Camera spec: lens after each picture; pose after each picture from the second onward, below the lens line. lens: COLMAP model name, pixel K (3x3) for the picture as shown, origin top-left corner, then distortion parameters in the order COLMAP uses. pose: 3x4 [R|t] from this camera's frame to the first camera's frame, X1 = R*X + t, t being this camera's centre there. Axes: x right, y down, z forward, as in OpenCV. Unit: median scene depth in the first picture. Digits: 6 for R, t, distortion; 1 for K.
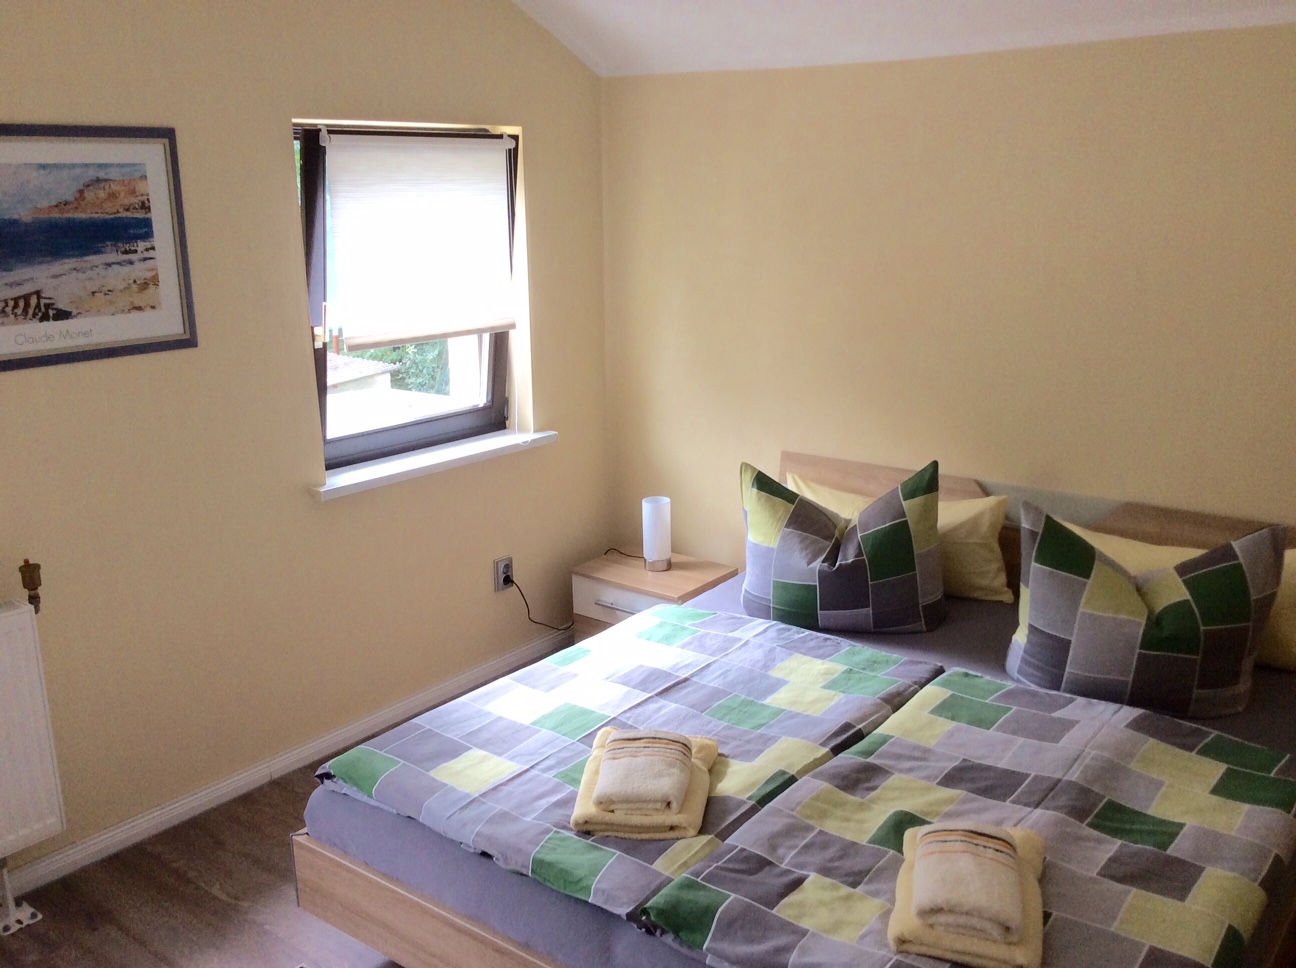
lens RADIAL K [[1204.3, 0, 633.1], [0, 1204.3, 485.4], [0, 0, 1]] dist [0.142853, -0.257011]
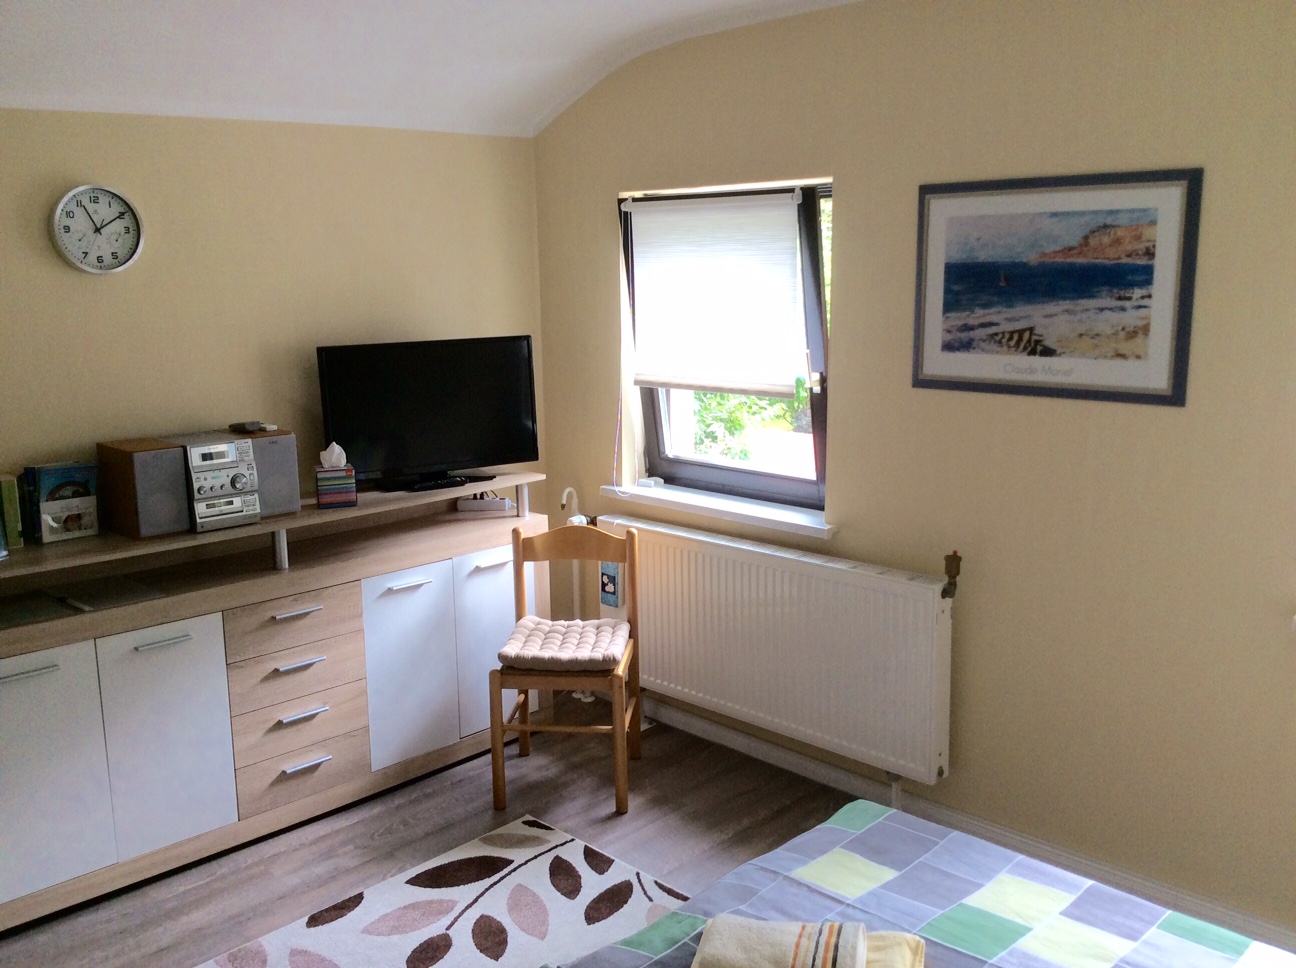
lens RADIAL K [[1204.3, 0, 633.1], [0, 1204.3, 485.4], [0, 0, 1]] dist [0.142853, -0.257011]
pose [[-0.115887, 0.211517, -0.970480, 0.632737], [-0.224017, 0.946323, 0.233002, -0.193811], [0.967671, 0.244406, -0.062283, 0.734899]]
